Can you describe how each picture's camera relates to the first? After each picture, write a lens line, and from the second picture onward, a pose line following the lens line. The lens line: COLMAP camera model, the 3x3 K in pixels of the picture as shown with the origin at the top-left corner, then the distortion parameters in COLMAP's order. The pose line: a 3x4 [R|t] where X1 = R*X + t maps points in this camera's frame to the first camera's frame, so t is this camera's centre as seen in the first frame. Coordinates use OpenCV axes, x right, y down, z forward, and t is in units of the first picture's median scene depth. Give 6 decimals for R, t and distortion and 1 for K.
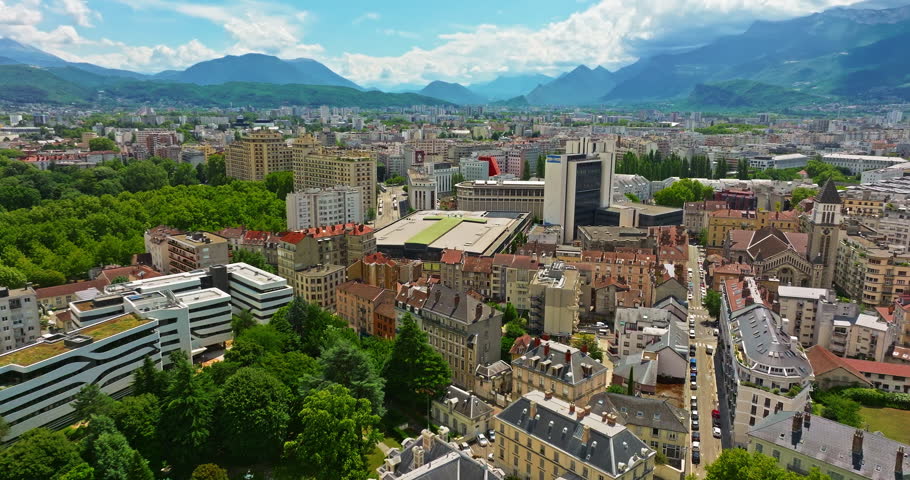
lens RADIAL K [[641.0, 0, 451.8], [0, 641.0, 240.2], [0, 0, 1]] dist [-0.000633, 0.018573]
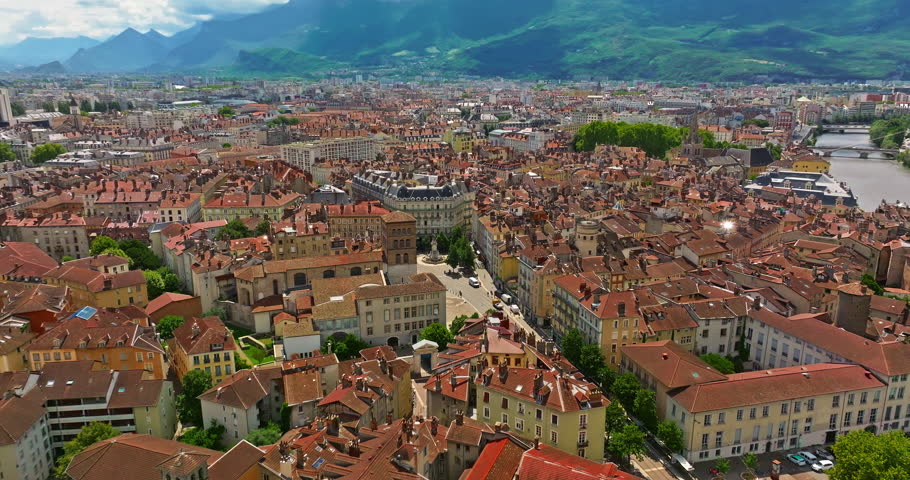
lens RADIAL K [[641.0, 0, 458.0], [0, 641.0, 240.4], [0, 0, 1]] dist [-0.000633, 0.018573]
pose [[0.804879, -0.160991, 0.571184, 0.023920], [0.131735, 0.986956, 0.092544, 0.047882], [-0.578632, 0.000758, 0.815588, -0.224900]]
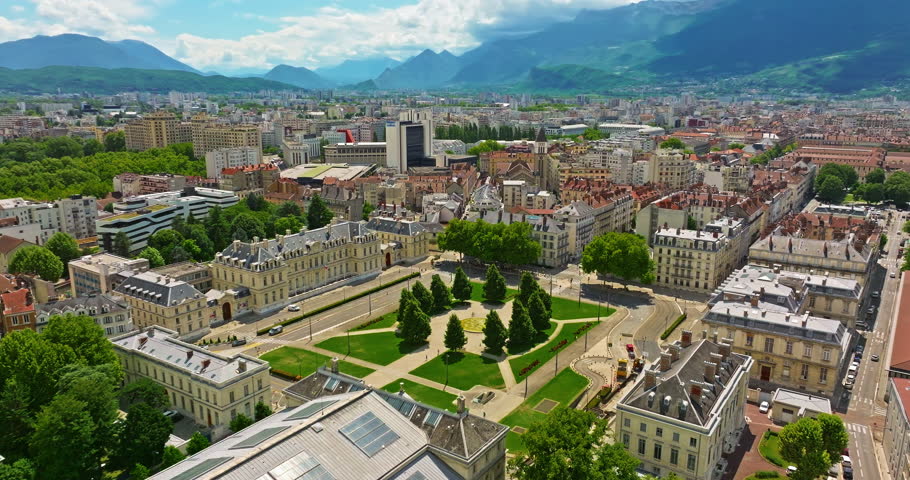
lens RADIAL K [[641.0, 0, 456.4], [0, 641.0, 243.4], [0, 0, 1]] dist [-0.000633, 0.018573]
pose [[0.972492, -0.062368, 0.224430, -0.006438], [0.055907, 0.997821, 0.035033, 0.014992], [-0.226126, -0.021522, 0.973860, -0.069878]]
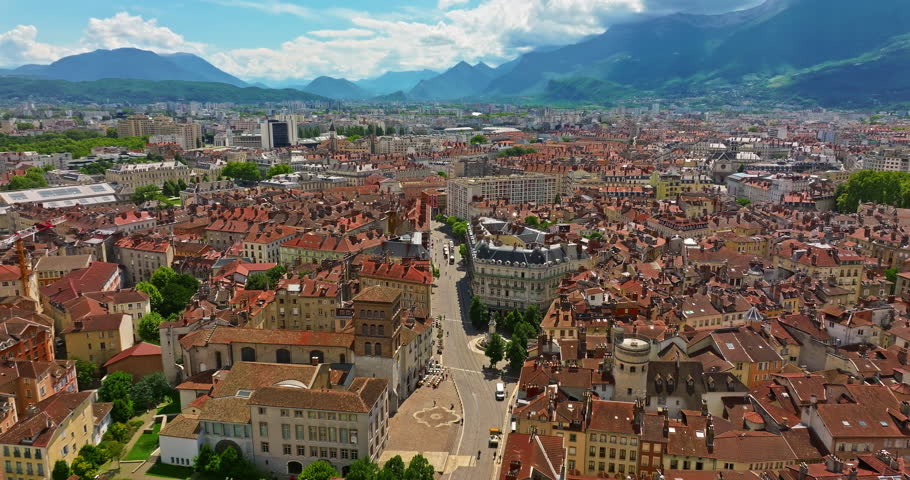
lens RADIAL K [[641.0, 0, 456.0], [0, 641.0, 241.4], [0, 0, 1]] dist [-0.000633, 0.018573]
pose [[0.986039, -0.041150, 0.161348, 0.065152], [0.039591, 0.999133, 0.012869, 0.045814], [-0.161737, -0.006301, 0.986814, -0.215832]]
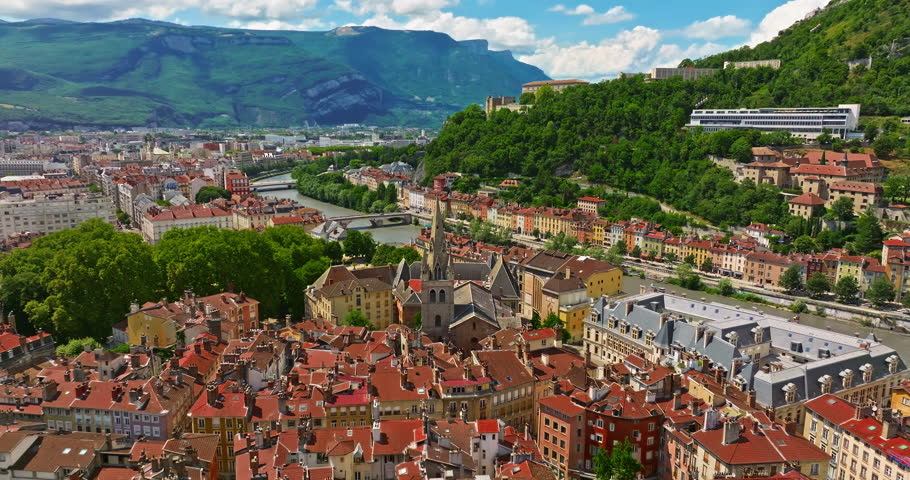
lens RADIAL K [[641.0, 0, 458.9], [0, 641.0, 238.3], [0, 0, 1]] dist [-0.000633, 0.018573]
pose [[-0.131565, -0.190904, 0.972752, 0.104460], [0.200937, 0.955776, 0.214749, 0.025096], [-0.970729, 0.223716, -0.087387, -0.114061]]
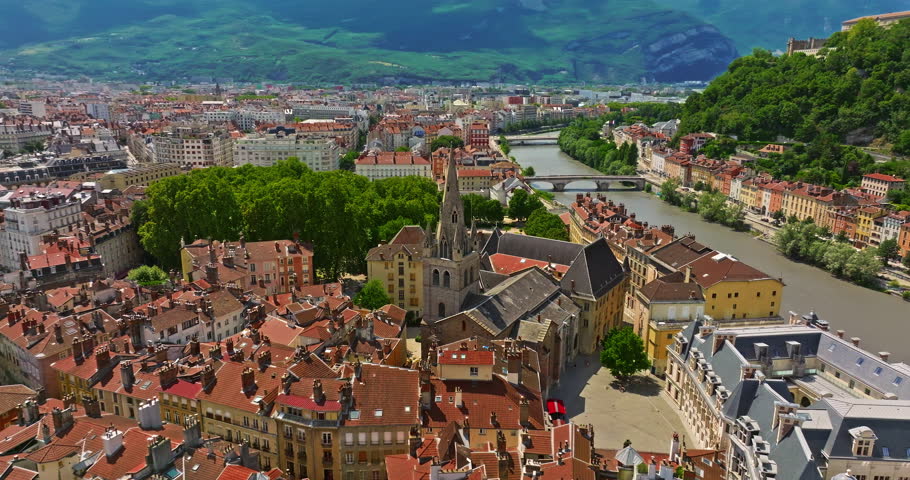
lens RADIAL K [[641.0, 0, 455.0], [0, 641.0, 240.1], [0, 0, 1]] dist [-0.000633, 0.018573]
pose [[0.381236, -0.237519, 0.893445, 0.127157], [0.189582, 0.965979, 0.175907, 0.034312], [-0.904830, 0.102319, 0.413296, -0.143546]]
